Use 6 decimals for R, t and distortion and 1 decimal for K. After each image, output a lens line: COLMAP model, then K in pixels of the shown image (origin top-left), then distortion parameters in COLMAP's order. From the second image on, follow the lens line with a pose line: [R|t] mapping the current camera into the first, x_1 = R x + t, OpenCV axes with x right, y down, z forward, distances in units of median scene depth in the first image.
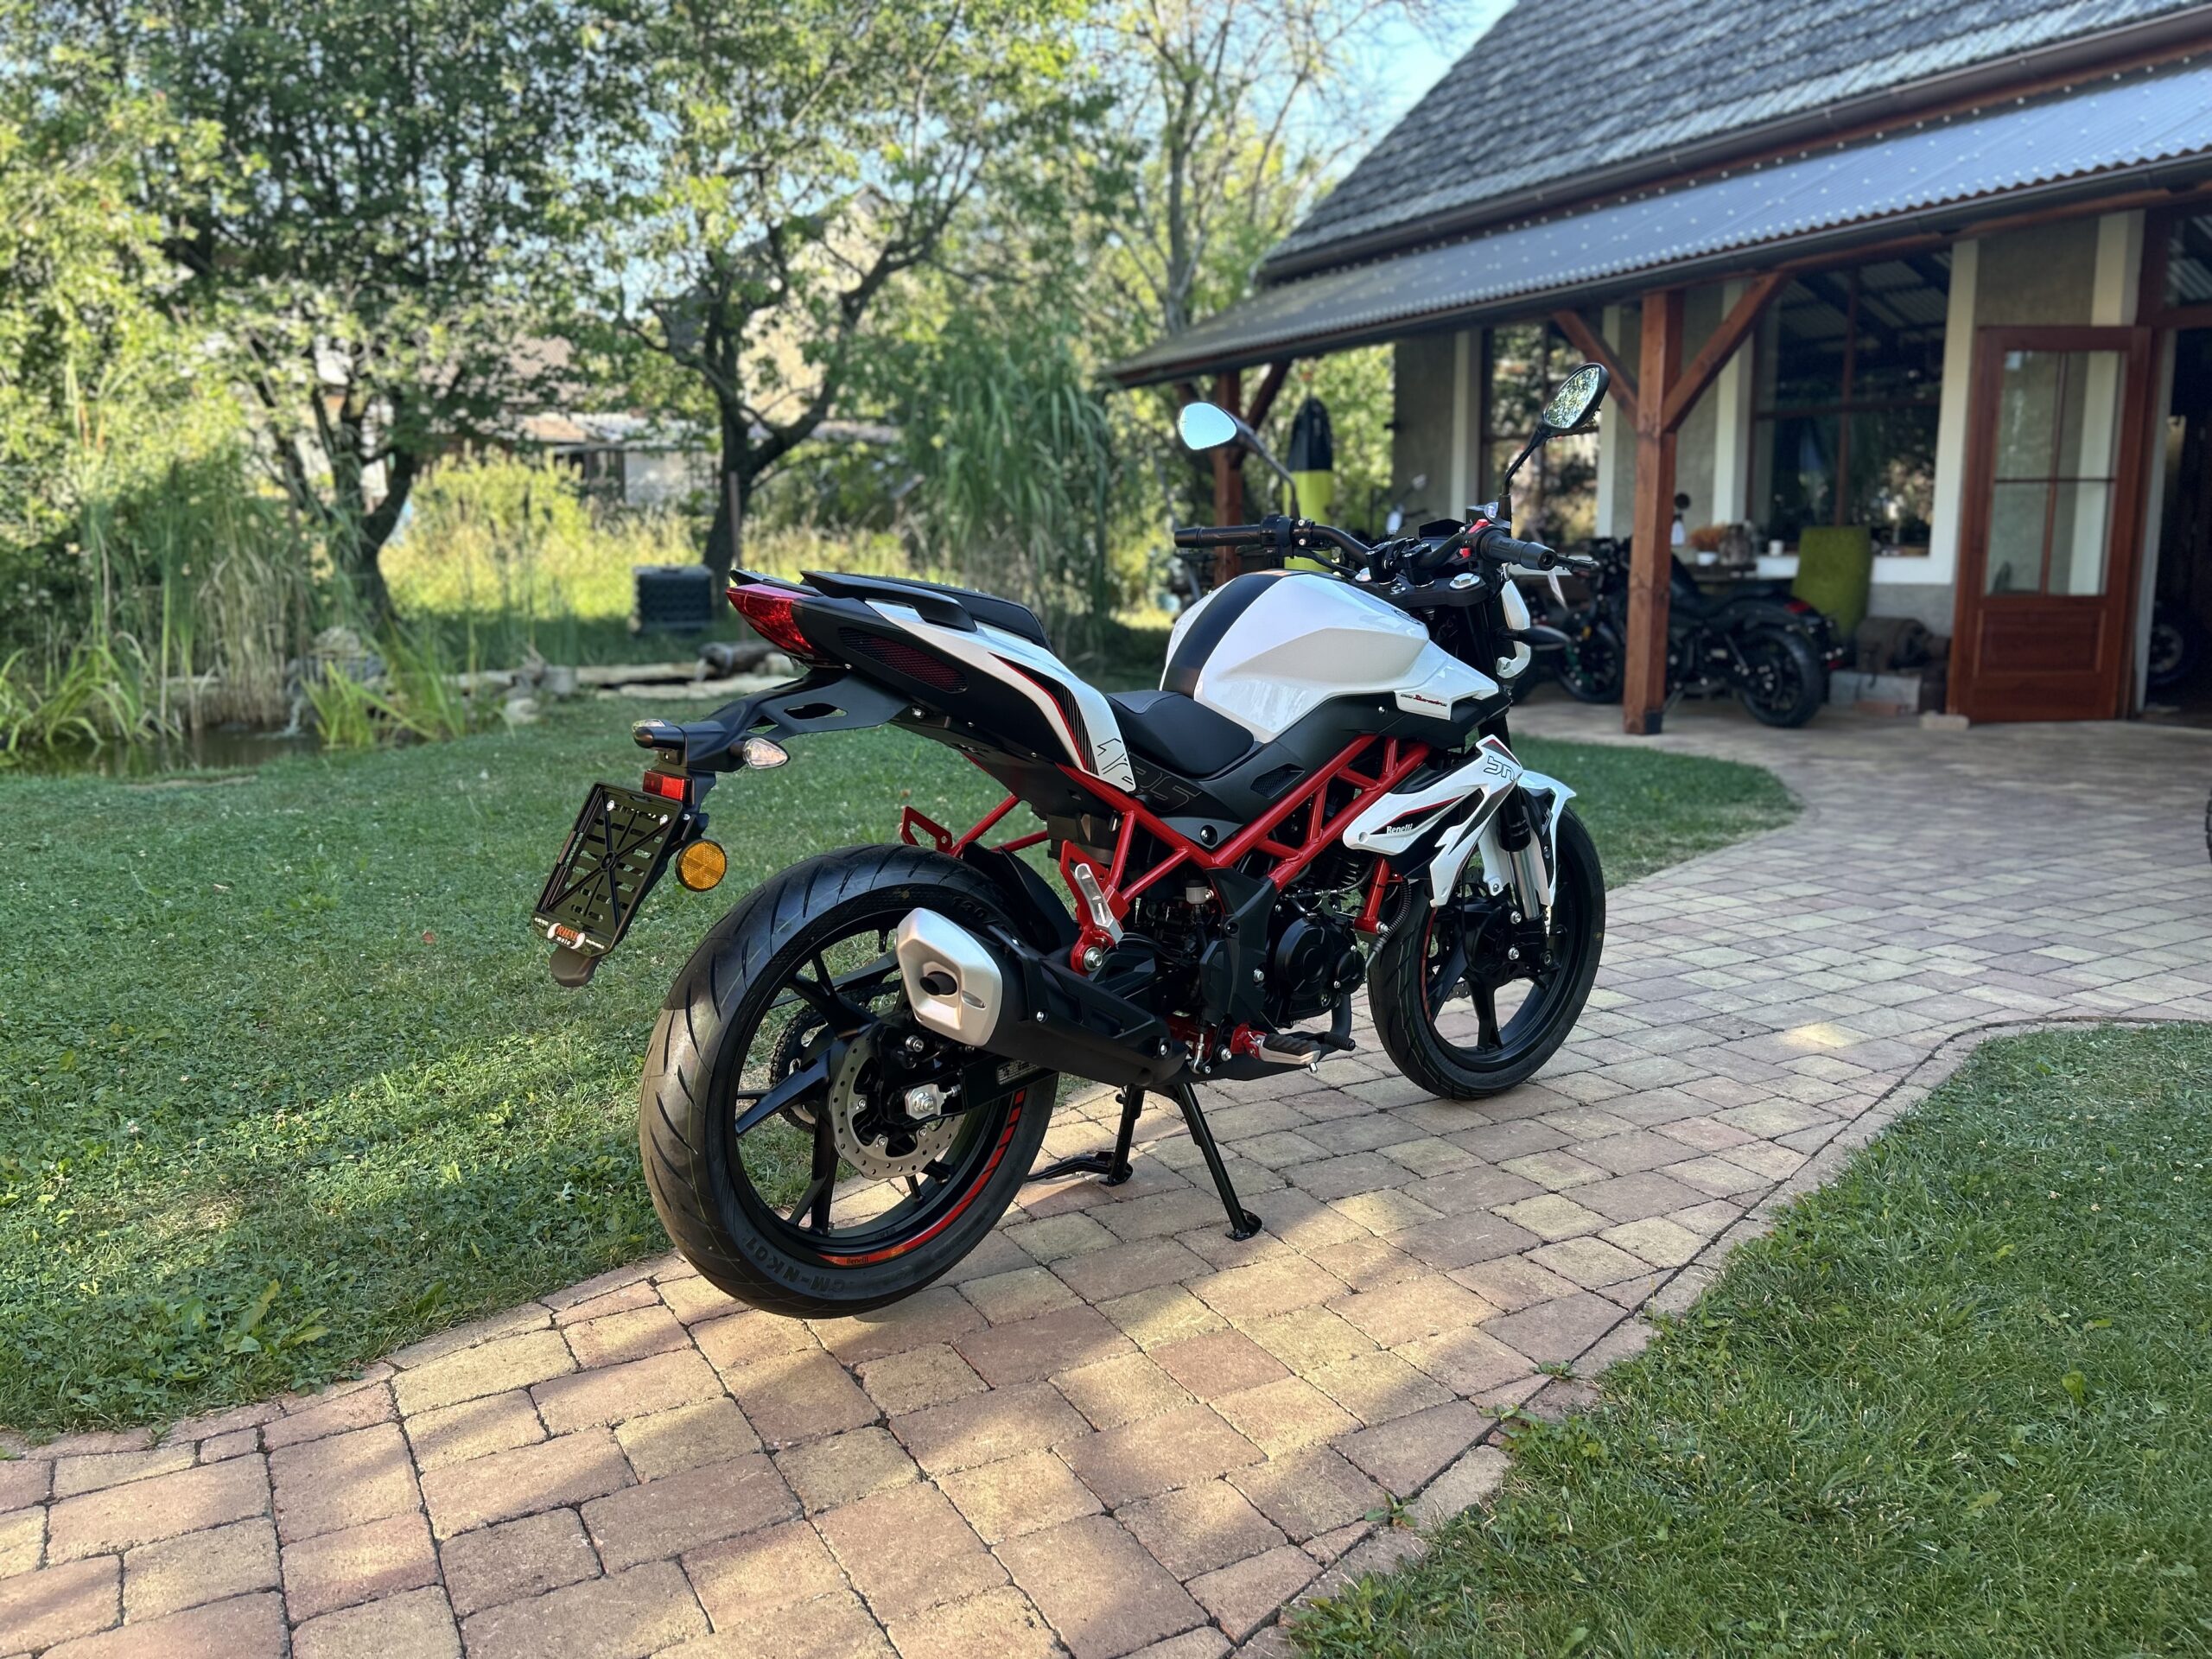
lens RADIAL K [[1669.0, 0, 1097.6], [0, 1669.0, 823.9], [0, 0, 1]] dist [0.037512, -0.030179]
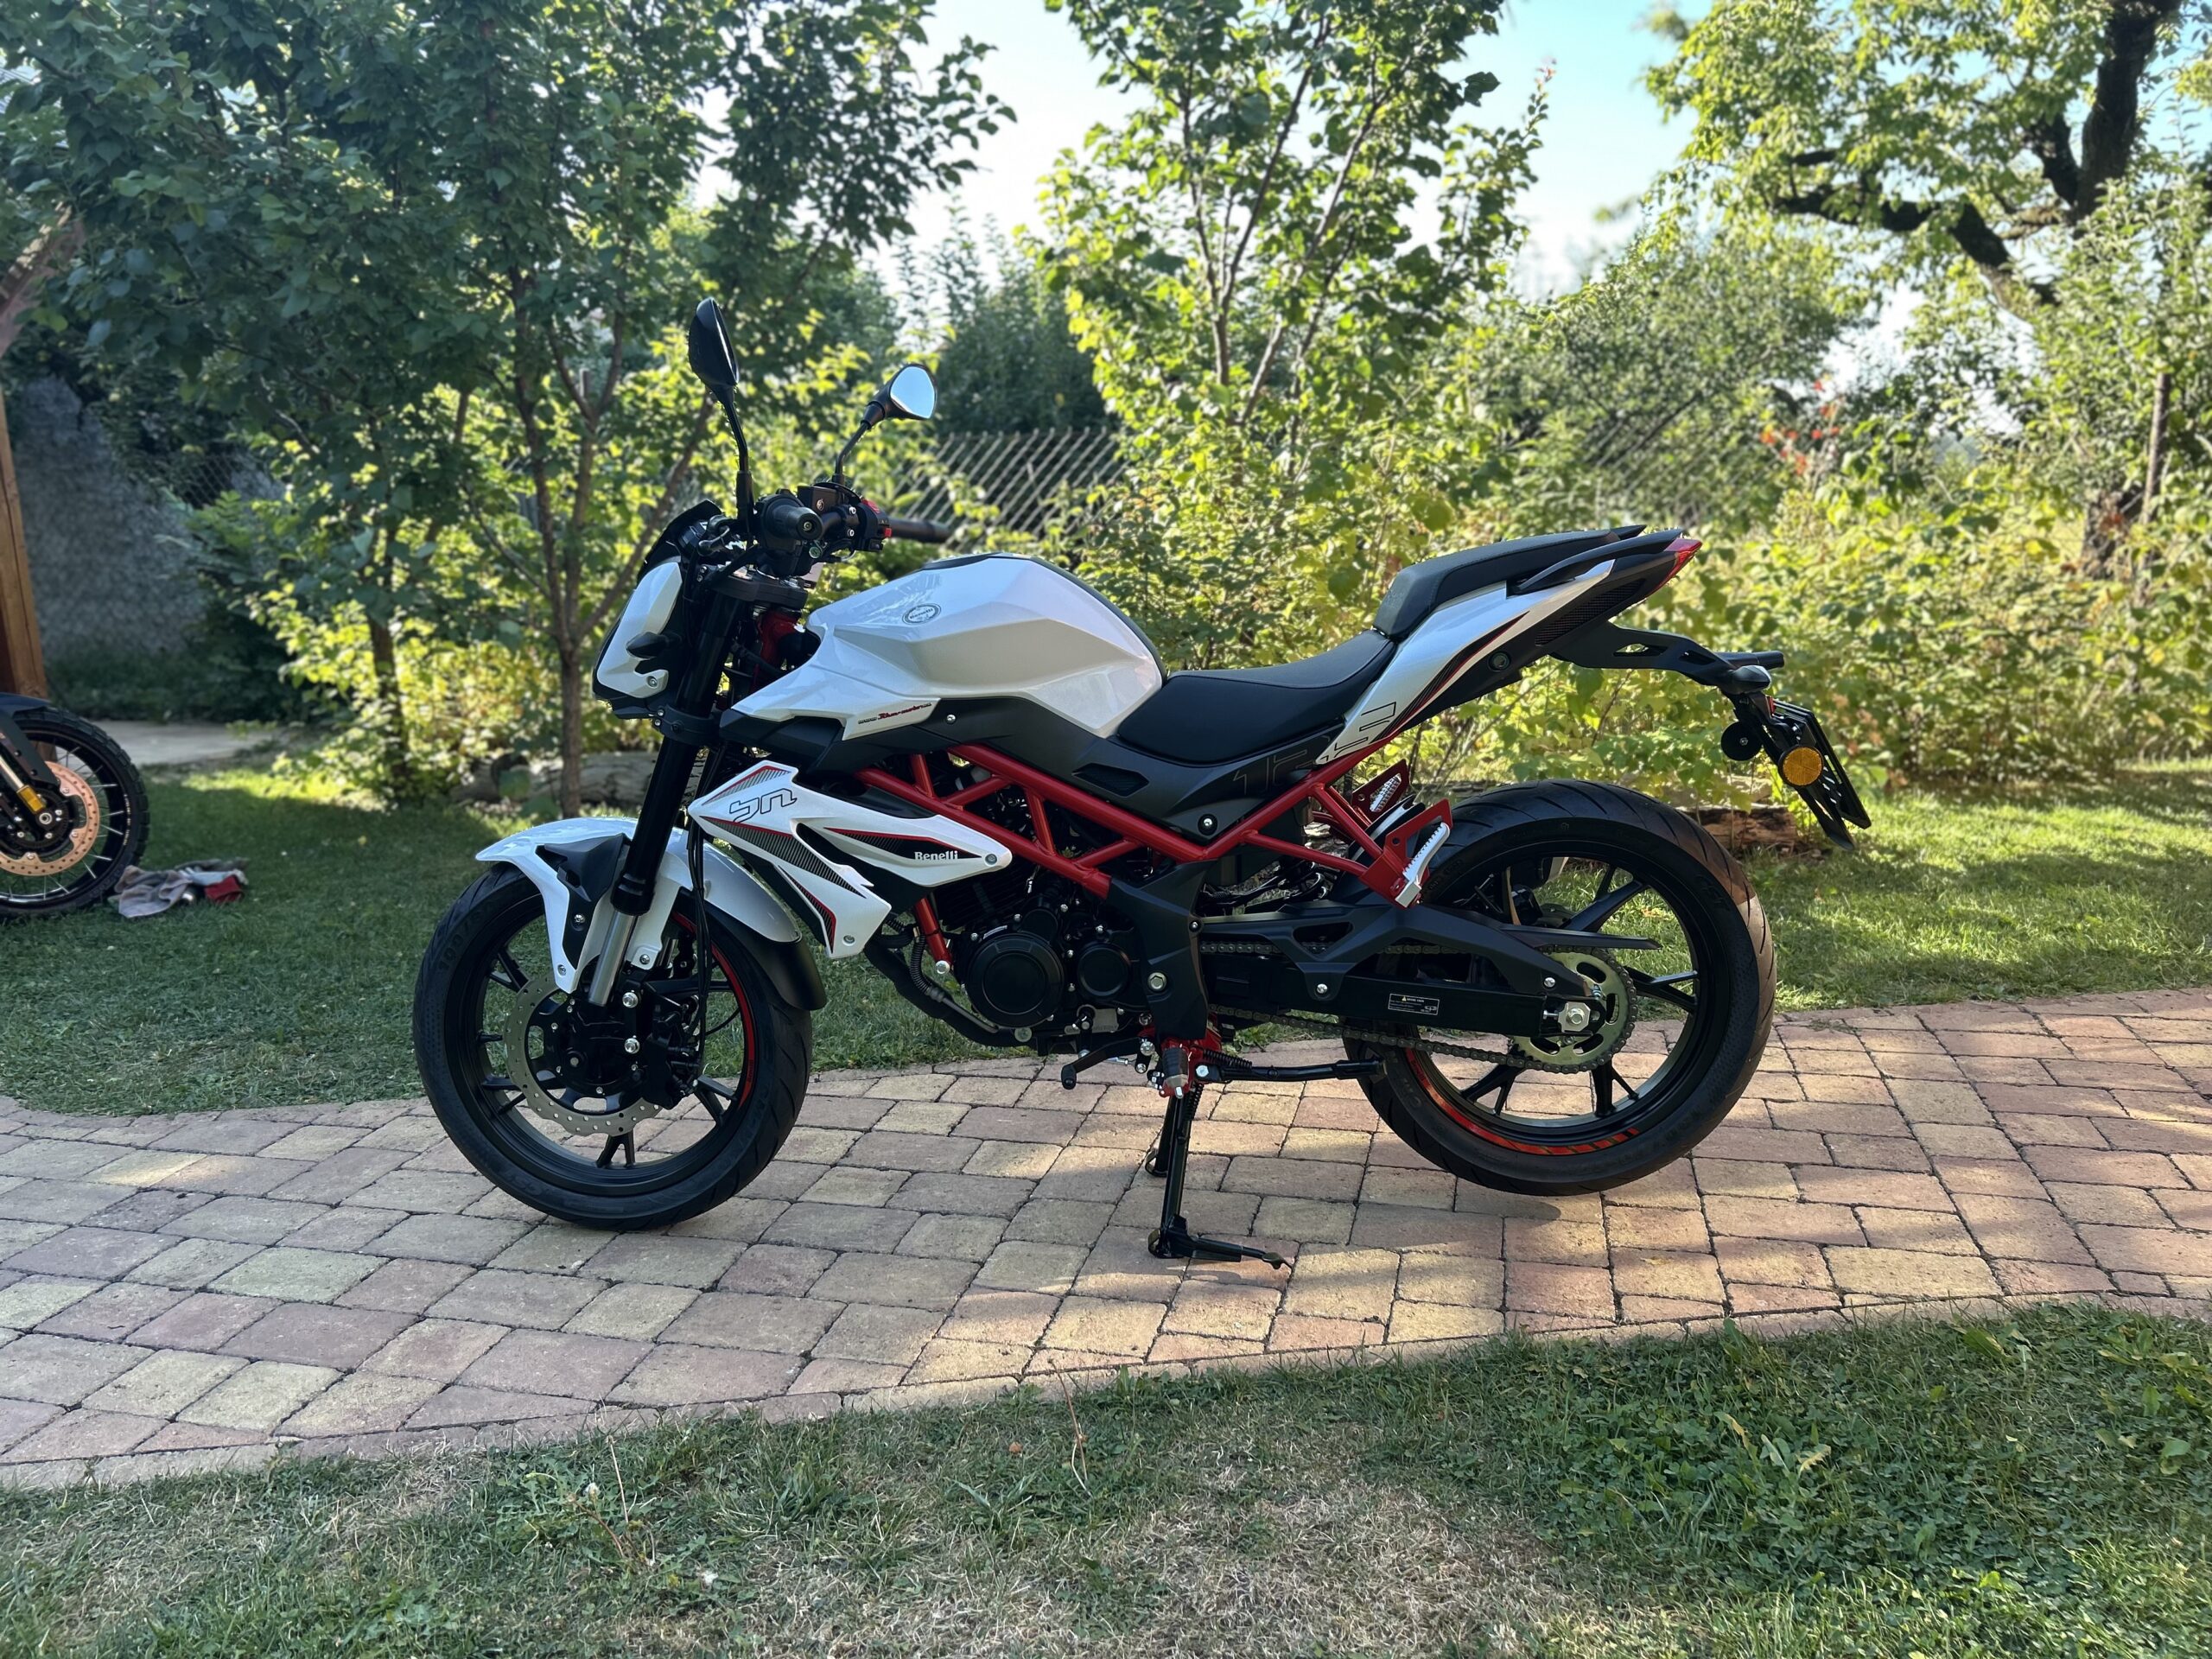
lens RADIAL K [[1669.0, 0, 1107.2], [0, 1669.0, 835.3], [0, 0, 1]] dist [0.037512, -0.030179]
pose [[-0.730776, -0.121956, 0.671634, -0.614141], [0.139939, 0.936248, 0.322267, -0.322208], [-0.668119, 0.329493, -0.667122, 1.784701]]
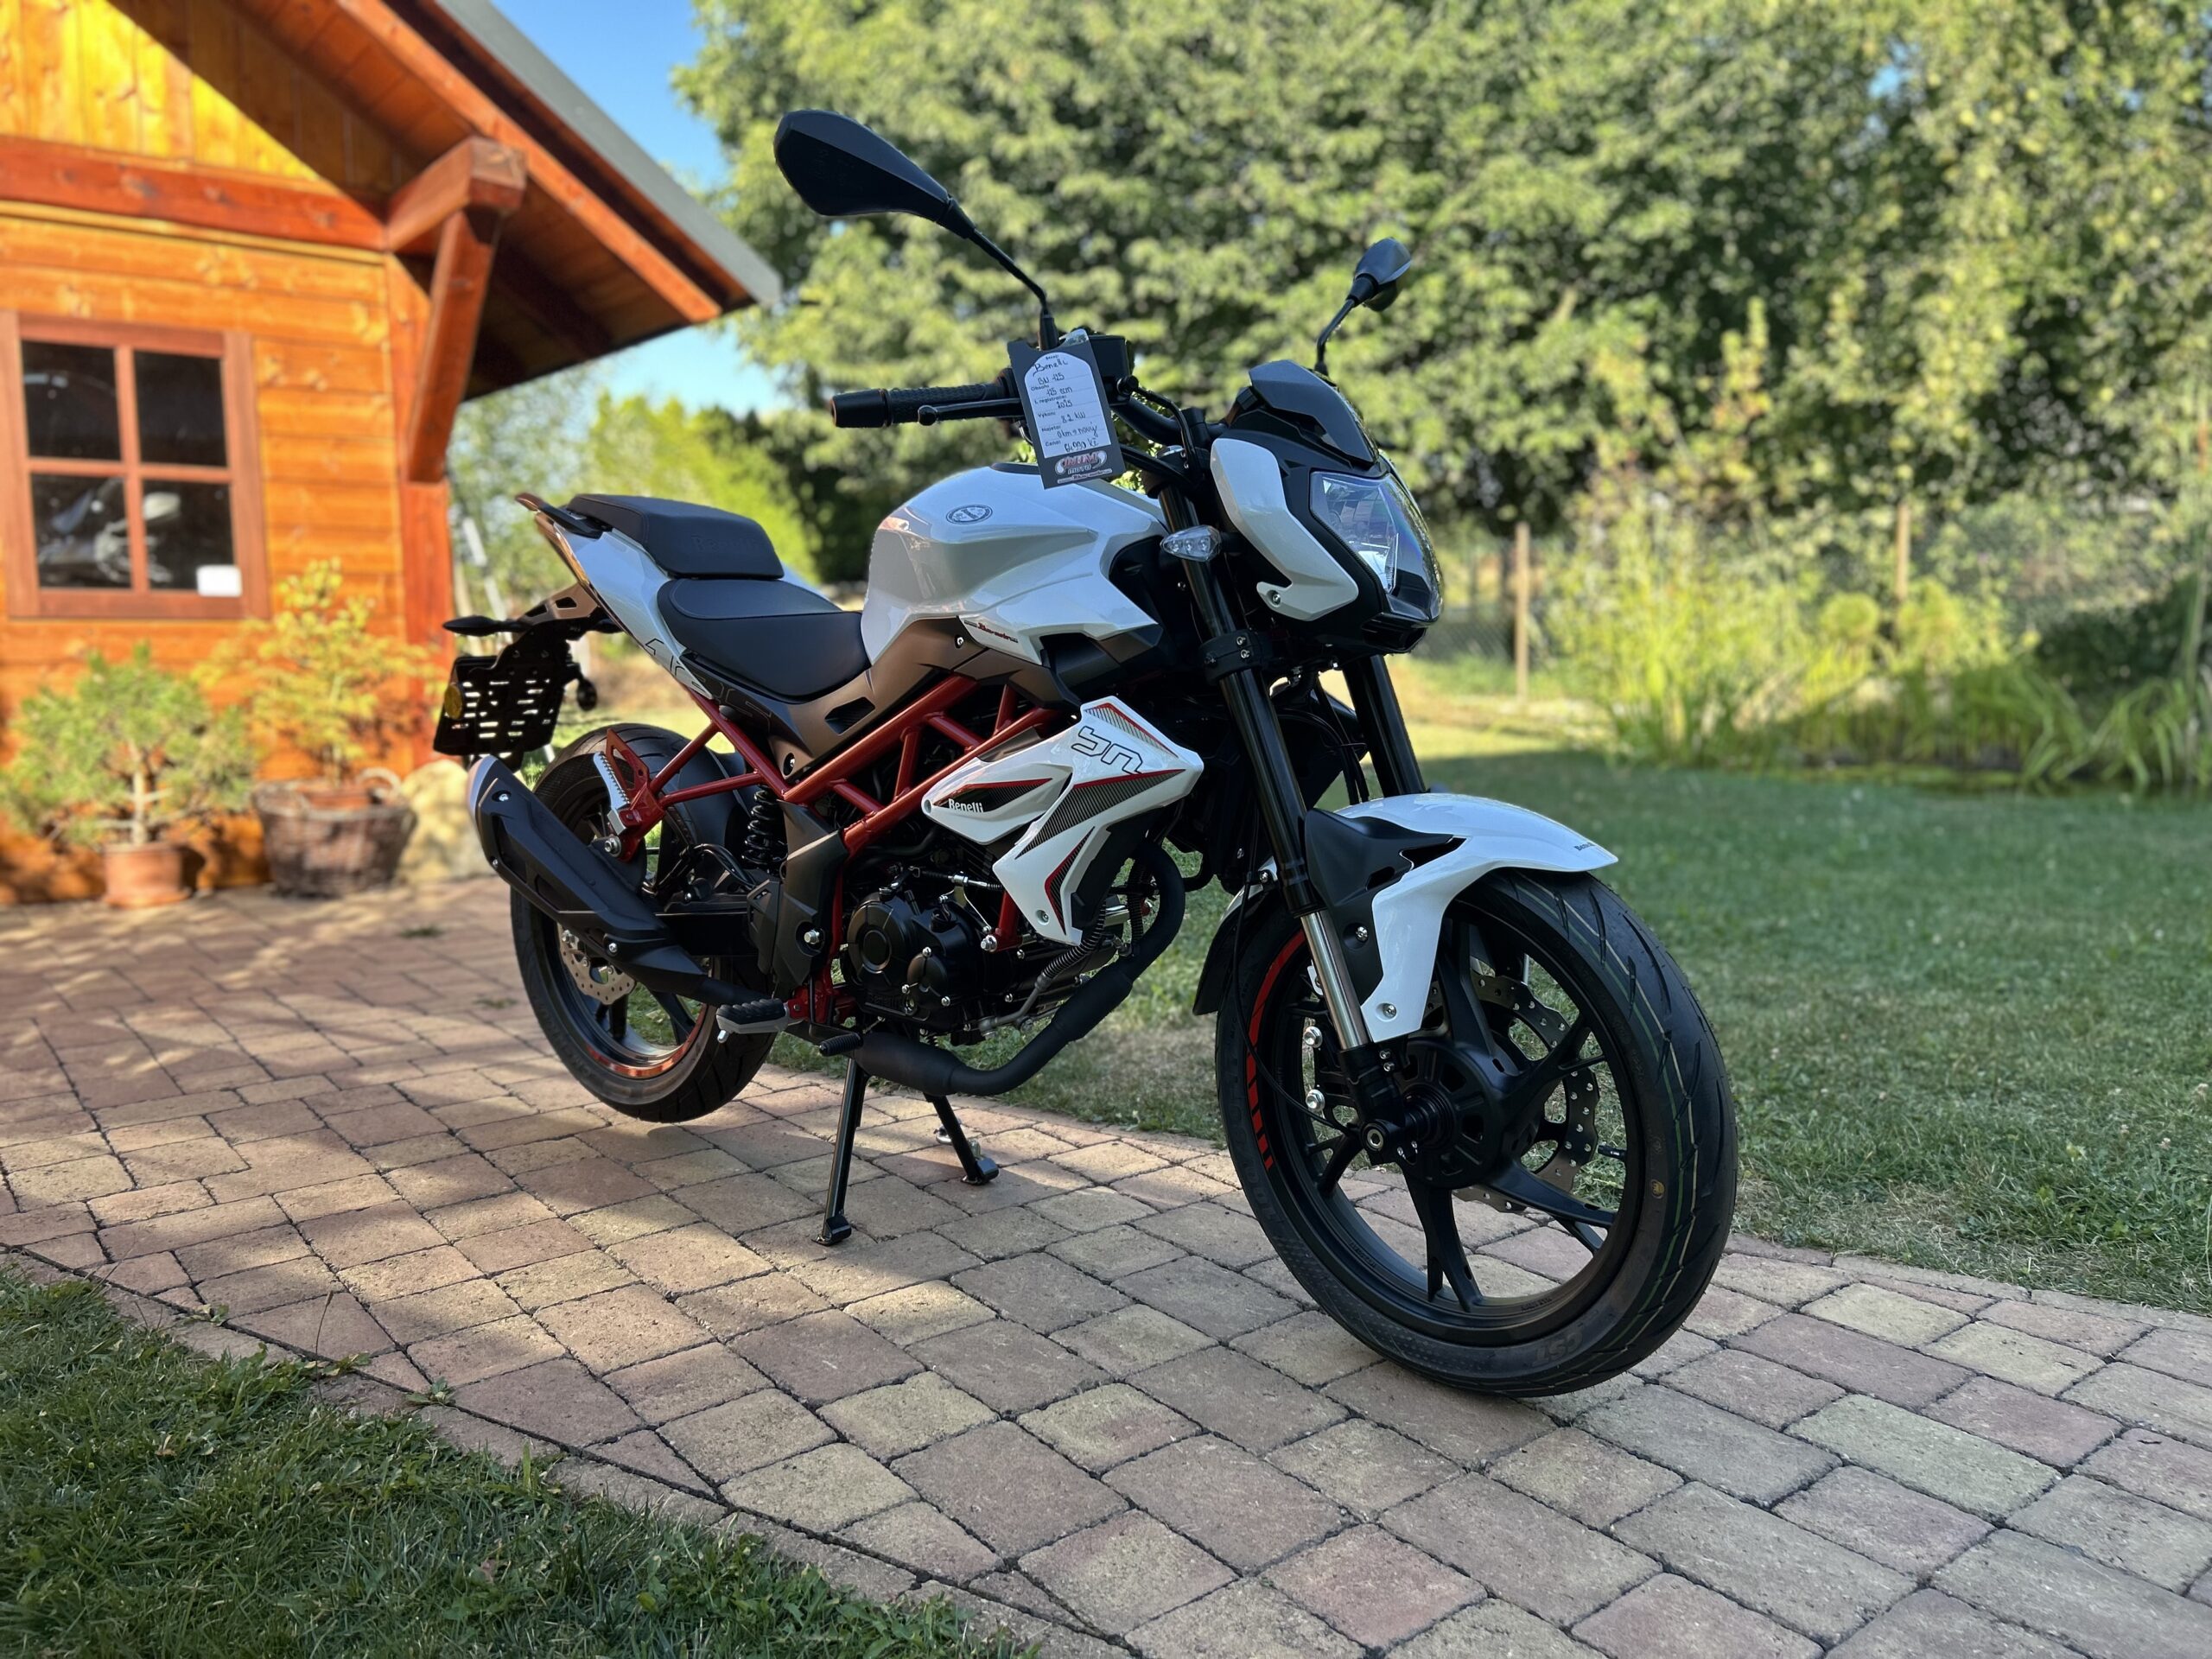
lens RADIAL K [[1669.0, 0, 1104.9], [0, 1669.0, 824.3], [0, 0, 1]] dist [0.037512, -0.030179]
pose [[0.156592, 0.118167, -0.980569, 1.003235], [-0.159218, 0.982852, 0.093016, -0.074107], [0.974745, 0.141559, 0.172721, 1.032782]]
